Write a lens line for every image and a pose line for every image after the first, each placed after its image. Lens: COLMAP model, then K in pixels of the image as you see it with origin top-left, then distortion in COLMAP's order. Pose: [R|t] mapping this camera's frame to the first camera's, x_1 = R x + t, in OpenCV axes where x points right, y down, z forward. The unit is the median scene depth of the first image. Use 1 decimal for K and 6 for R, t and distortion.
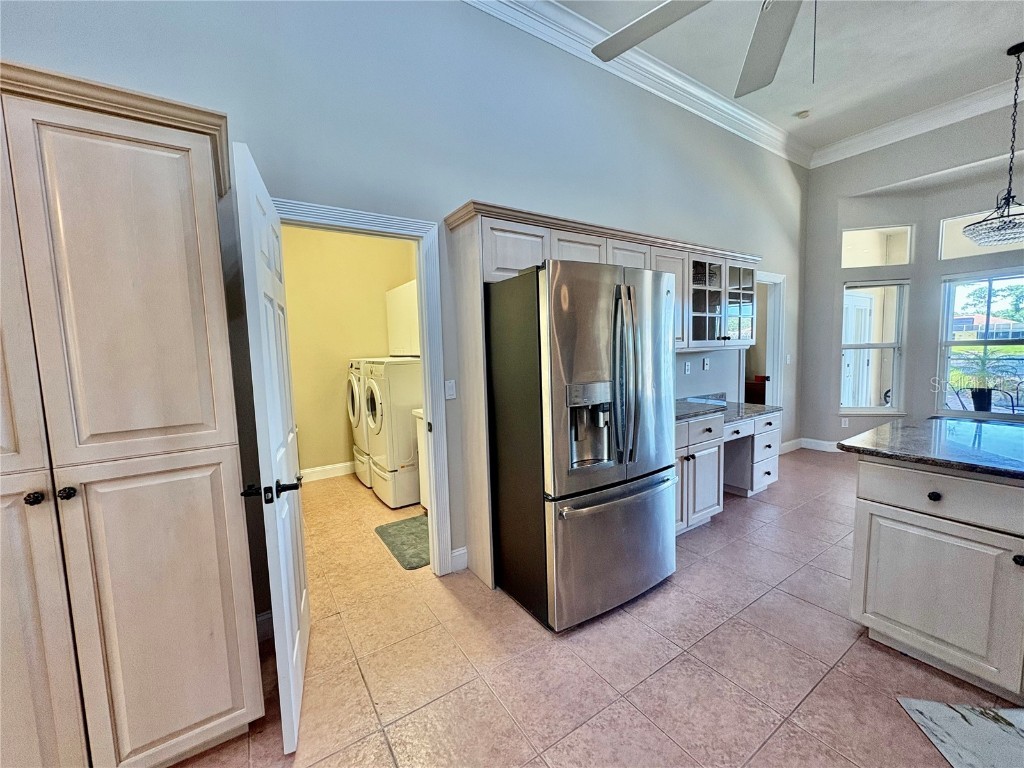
lens RADIAL K [[405.0, 0, 510.3], [0, 405.0, 382.3], [0, 0, 1]] dist [-0.000883, 0.000475]
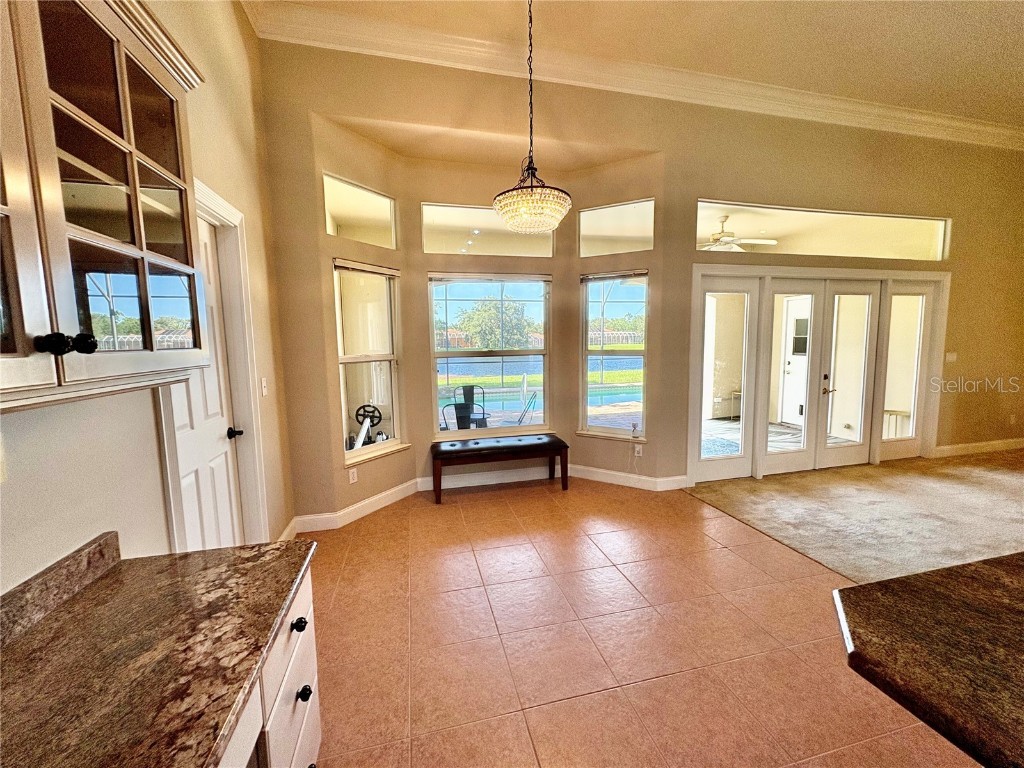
lens RADIAL K [[405.0, 0, 506.5], [0, 405.0, 388.7], [0, 0, 1]] dist [-0.000883, 0.000475]
pose [[0.330490, -0.081744, 0.940263, 0.635944], [0.081924, 0.994967, 0.057704, -0.123875], [-0.940247, 0.057960, 0.335524, 1.126962]]
